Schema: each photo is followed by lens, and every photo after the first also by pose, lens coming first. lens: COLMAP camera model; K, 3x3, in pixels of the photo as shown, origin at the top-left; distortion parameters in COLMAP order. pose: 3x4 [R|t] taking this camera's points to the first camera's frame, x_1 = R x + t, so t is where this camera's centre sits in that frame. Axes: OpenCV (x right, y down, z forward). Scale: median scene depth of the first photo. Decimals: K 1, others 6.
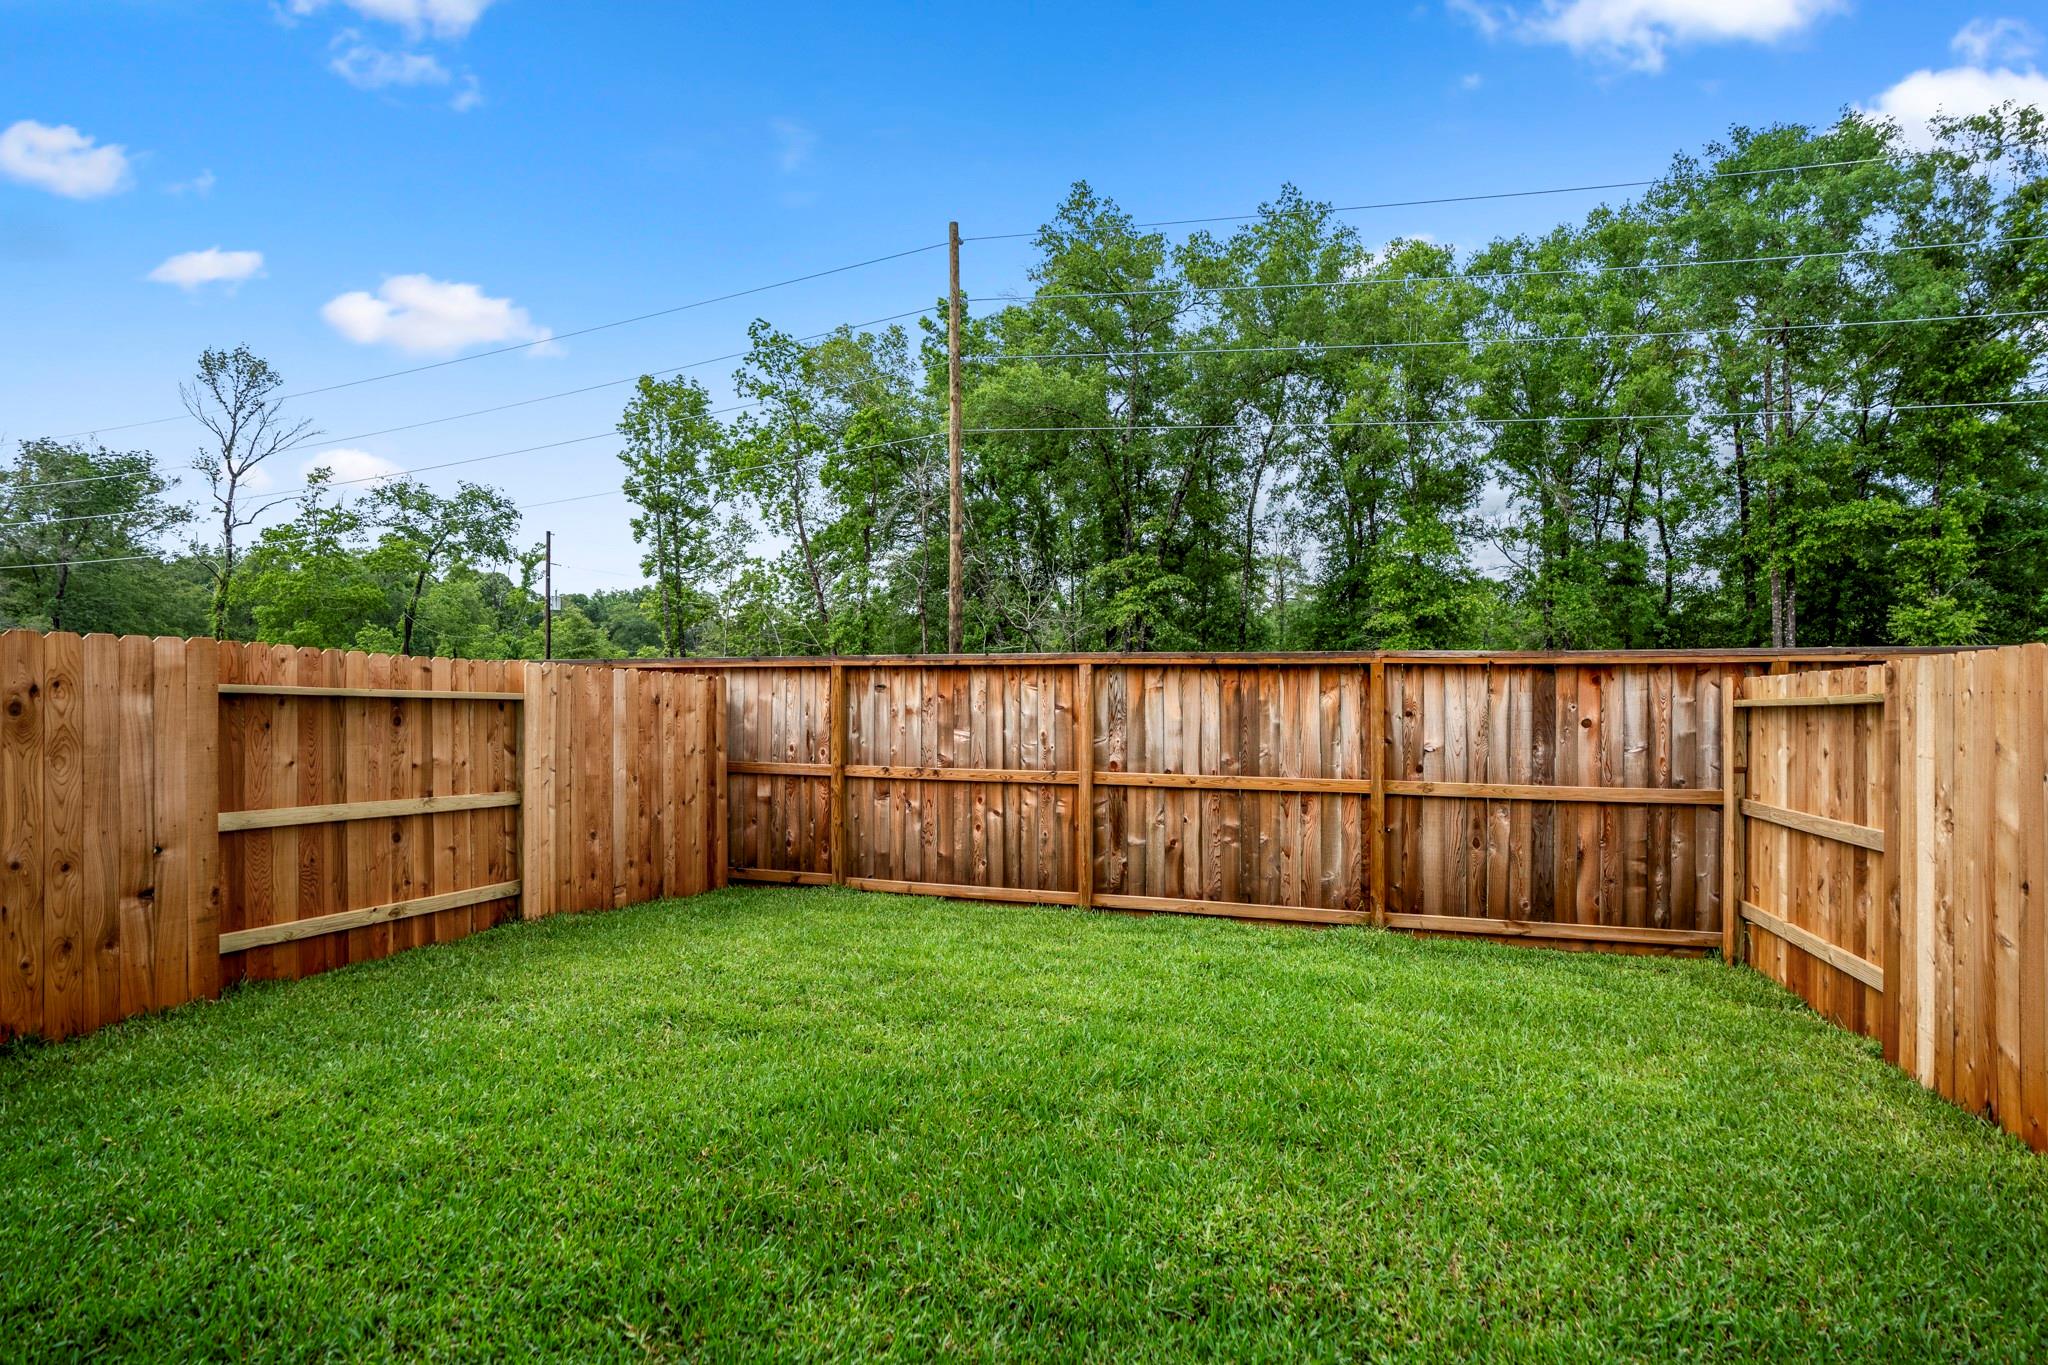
lens RADIAL K [[965.2, 0, 1103.4], [0, 965.2, 682.9], [0, 0, 1]] dist [0.001067, -0.004498]
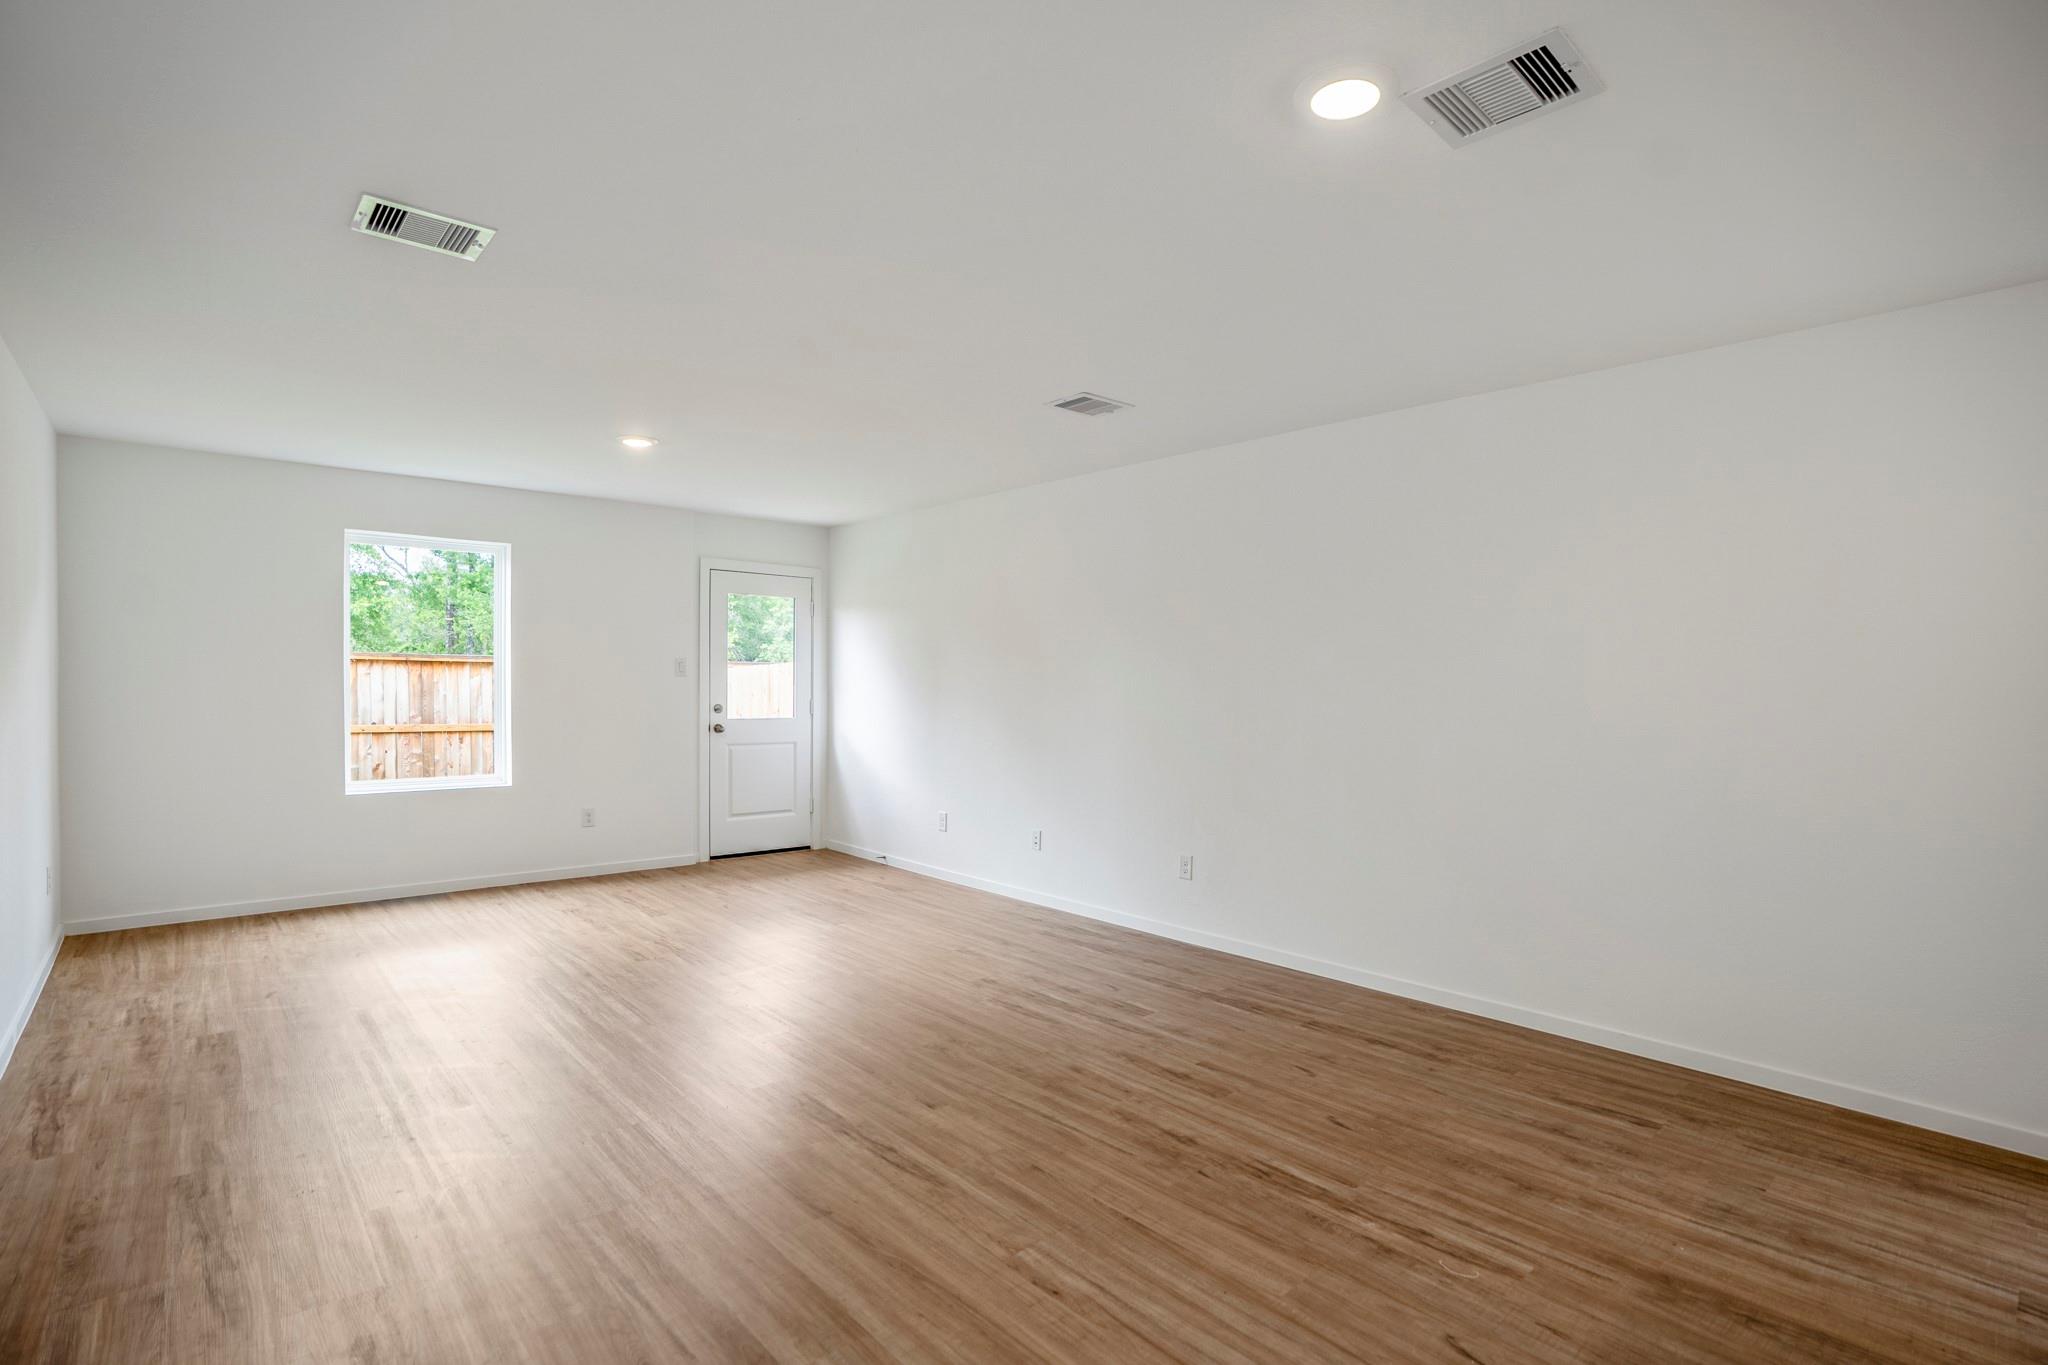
lens RADIAL K [[965.2, 0, 1001.2], [0, 965.2, 698.1], [0, 0, 1]] dist [0.001067, -0.004498]
pose [[0.527527, -0.007789, 0.849503, -0.774518], [-0.012365, 0.999782, 0.016845, 0.006386], [-0.849449, -0.019390, 0.527315, -0.799274]]
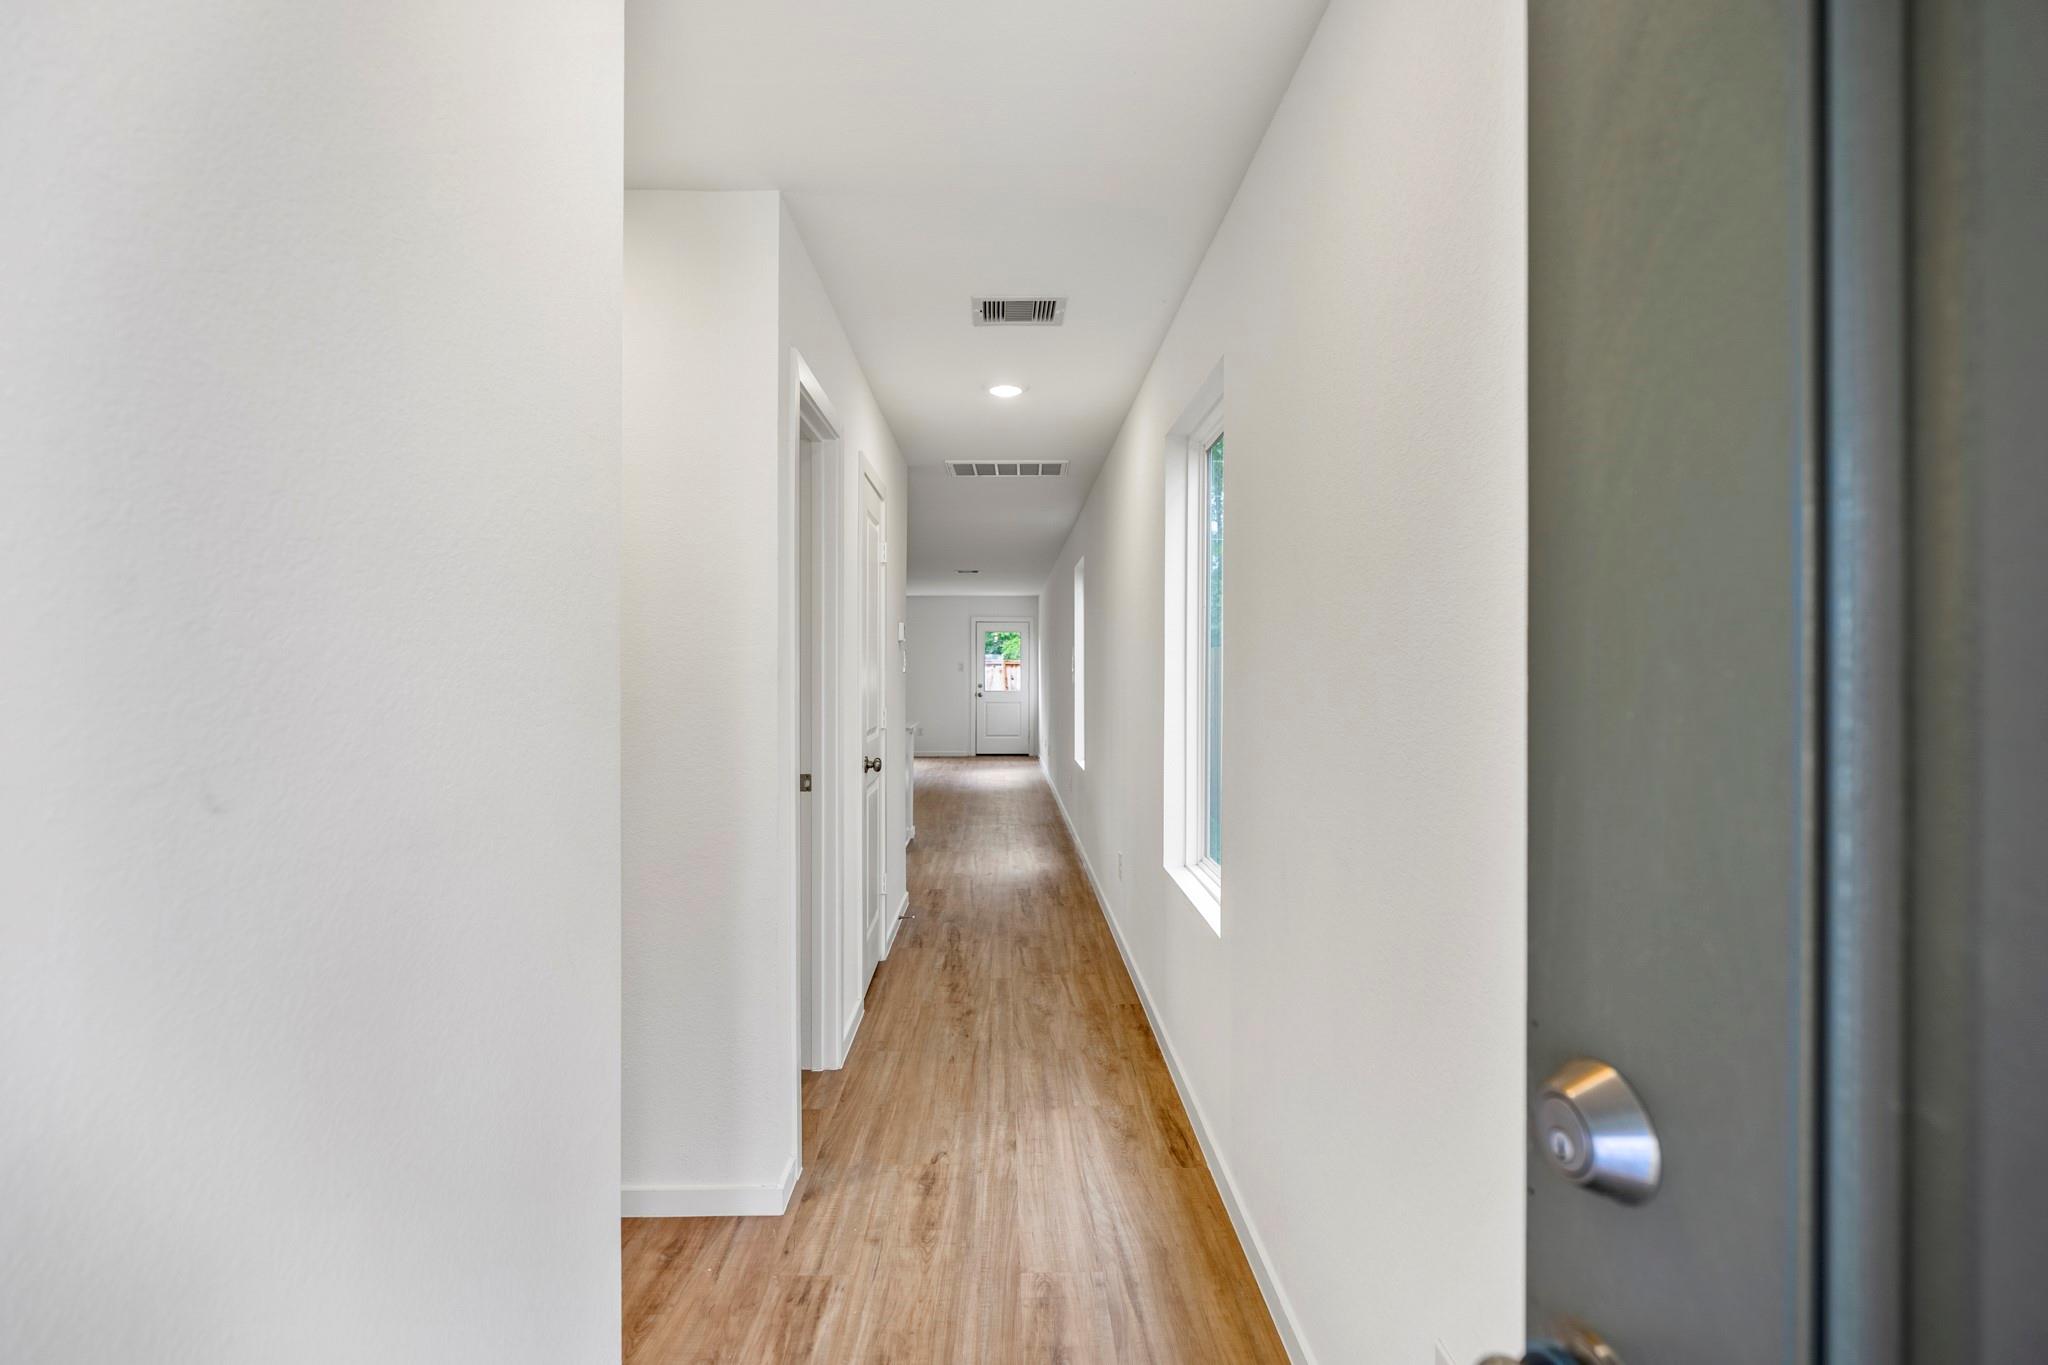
lens RADIAL K [[965.2, 0, 1032.1], [0, 965.2, 689.1], [0, 0, 1]] dist [0.001067, -0.004498]
pose [[0.952430, -0.004218, 0.304727, -0.618668], [-0.001682, 0.999816, 0.019095, 0.004306], [-0.304752, -0.018699, 0.952248, -2.133154]]
